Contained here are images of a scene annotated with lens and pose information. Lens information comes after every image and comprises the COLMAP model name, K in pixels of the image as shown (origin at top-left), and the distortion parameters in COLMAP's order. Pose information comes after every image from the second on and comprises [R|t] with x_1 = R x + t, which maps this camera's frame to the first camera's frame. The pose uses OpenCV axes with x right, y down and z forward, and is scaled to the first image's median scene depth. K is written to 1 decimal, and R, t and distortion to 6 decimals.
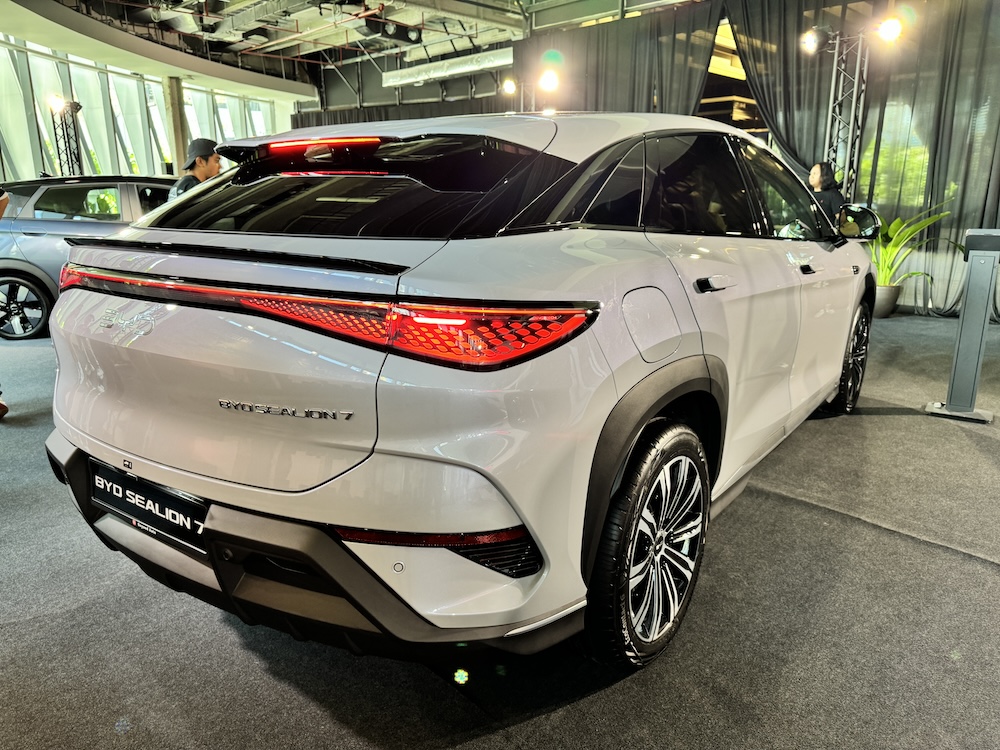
lens RADIAL K [[703.2, 0, 502.4], [0, 703.2, 372.4], [0, 0, 1]] dist [0.011221, -0.017886]
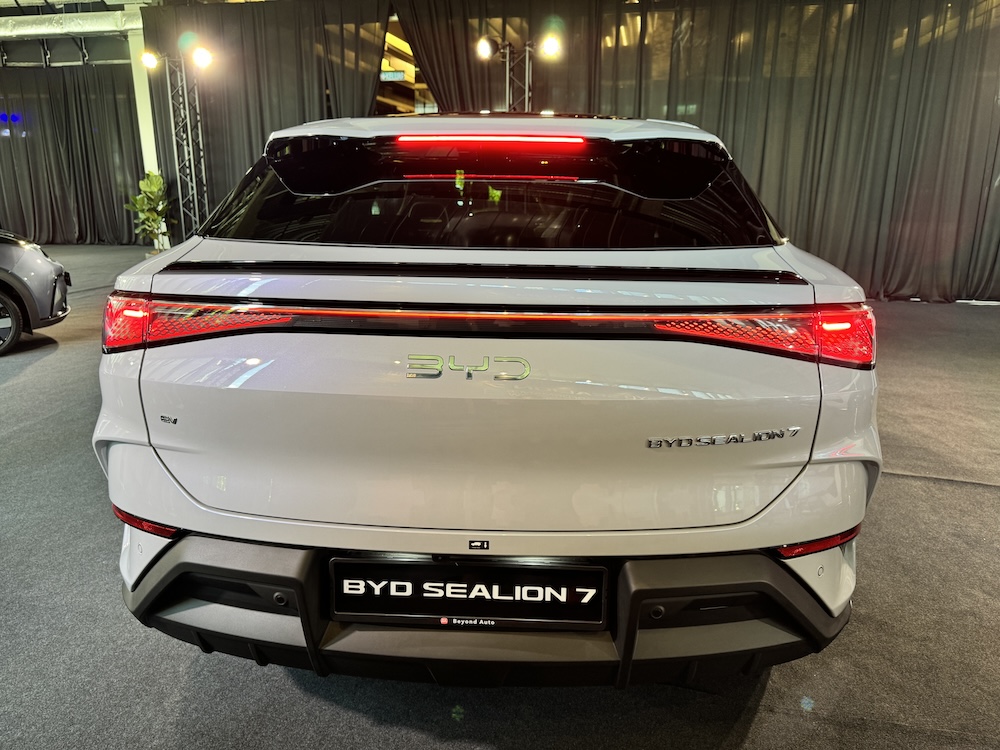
lens RADIAL K [[703.2, 0, 501.2], [0, 703.2, 376.4], [0, 0, 1]] dist [0.011221, -0.017886]
pose [[0.849881, -0.127672, 0.511276, -0.804659], [0.118162, 0.991673, 0.051215, -0.086261], [-0.513557, 0.016886, 0.857889, 0.277061]]
